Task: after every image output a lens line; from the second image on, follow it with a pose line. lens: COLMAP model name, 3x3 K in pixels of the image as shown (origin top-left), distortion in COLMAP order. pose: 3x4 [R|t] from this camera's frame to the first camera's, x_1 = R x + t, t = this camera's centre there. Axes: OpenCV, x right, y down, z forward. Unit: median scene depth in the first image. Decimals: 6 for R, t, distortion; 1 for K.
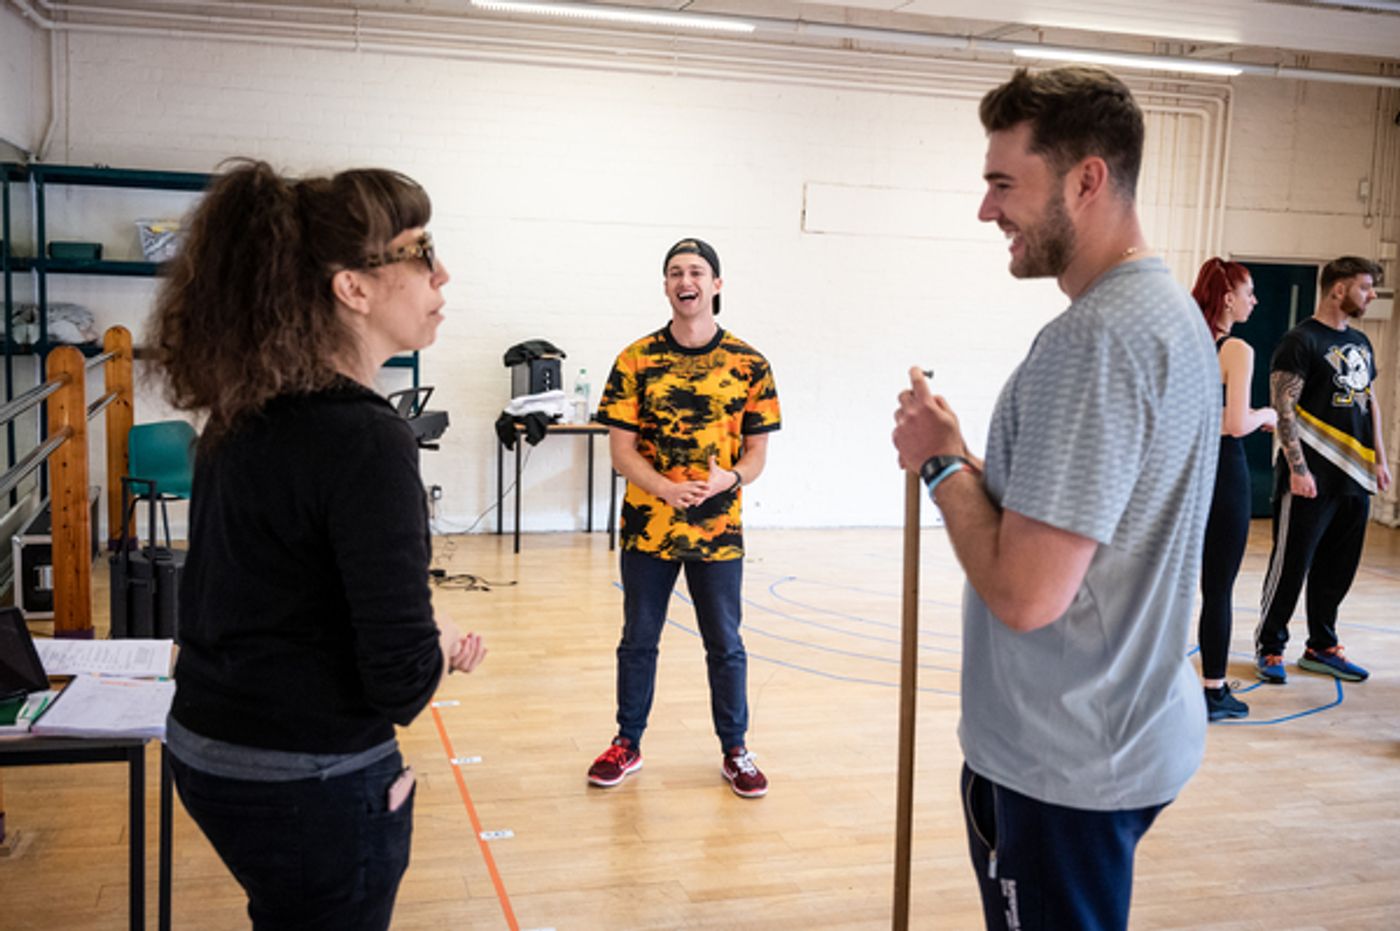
lens RADIAL K [[1371.5, 0, 665.1], [0, 1371.5, 455.2], [0, 0, 1]] dist [-0.008793, 0.000000]
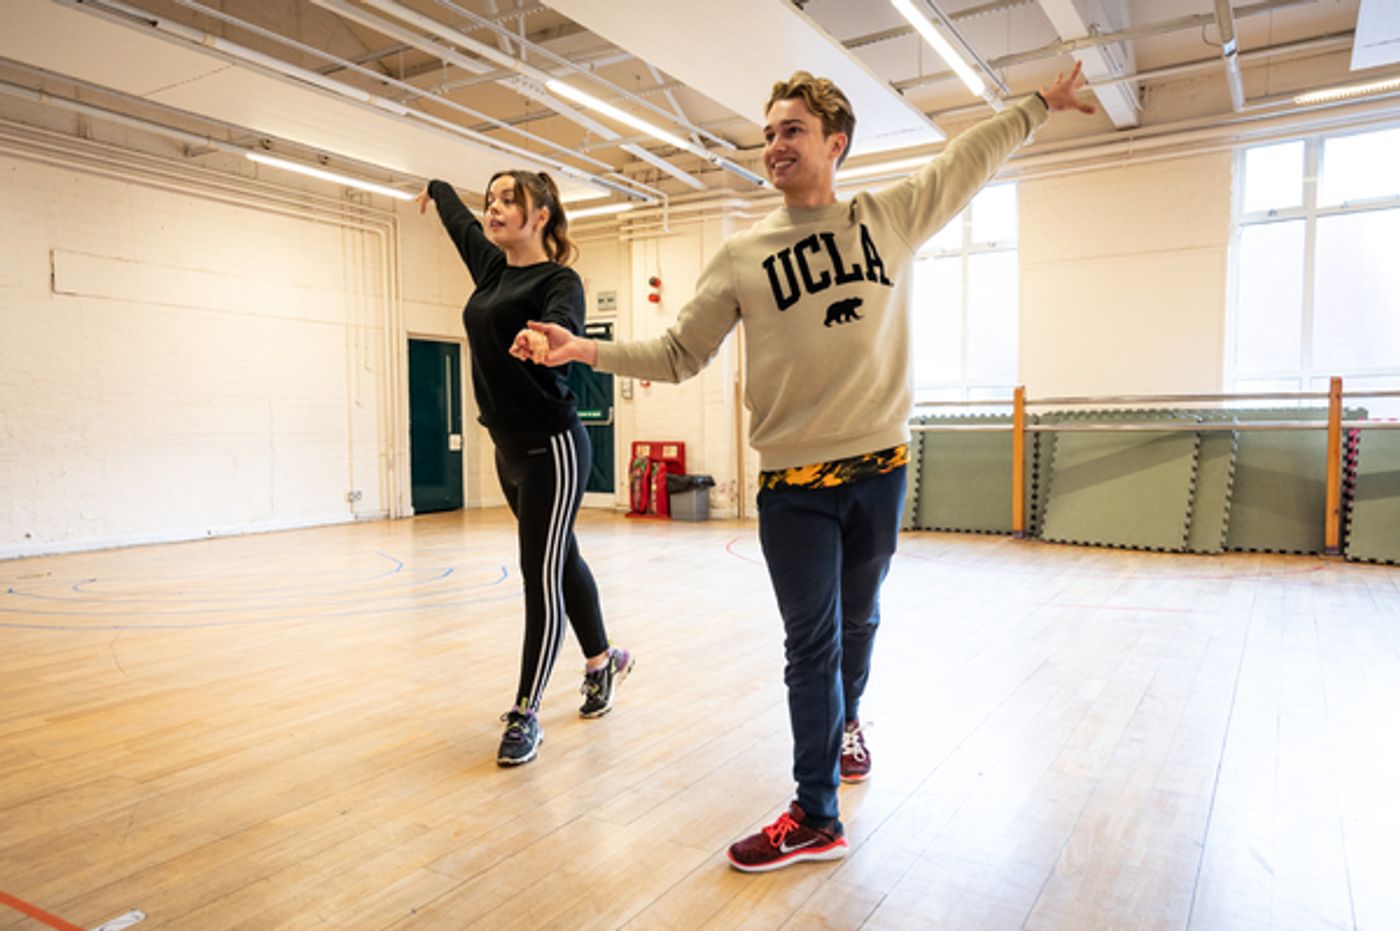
lens RADIAL K [[948.4, 0, 696.3], [0, 948.4, 466.2], [0, 0, 1]] dist [0.065387, -0.003722]
pose [[0.735431, -0.069221, 0.674055, -0.060262], [0.116587, 0.992860, -0.025244, 0.059940], [-0.667495, 0.097151, 0.738250, 0.055899]]
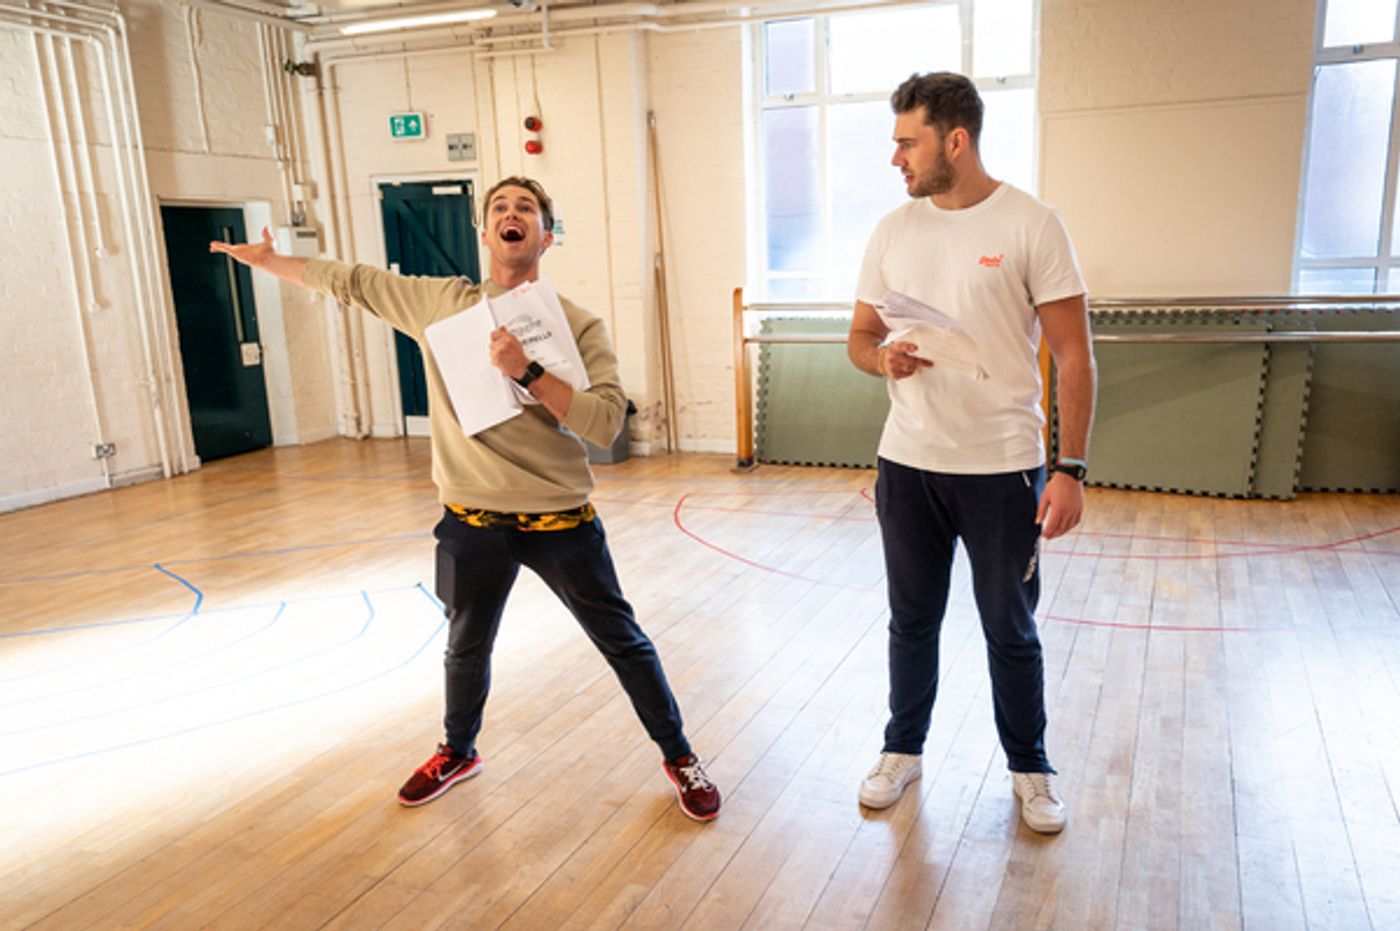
lens RADIAL K [[1081.6, 0, 753.7], [0, 1081.6, 490.6], [0, 0, 1]] dist [0.045001, -0.006192]
pose [[0.590253, -0.221074, 0.776356, 0.008062], [0.145760, 0.975147, 0.166862, -0.010950], [-0.793949, 0.014671, 0.607807, 0.193163]]
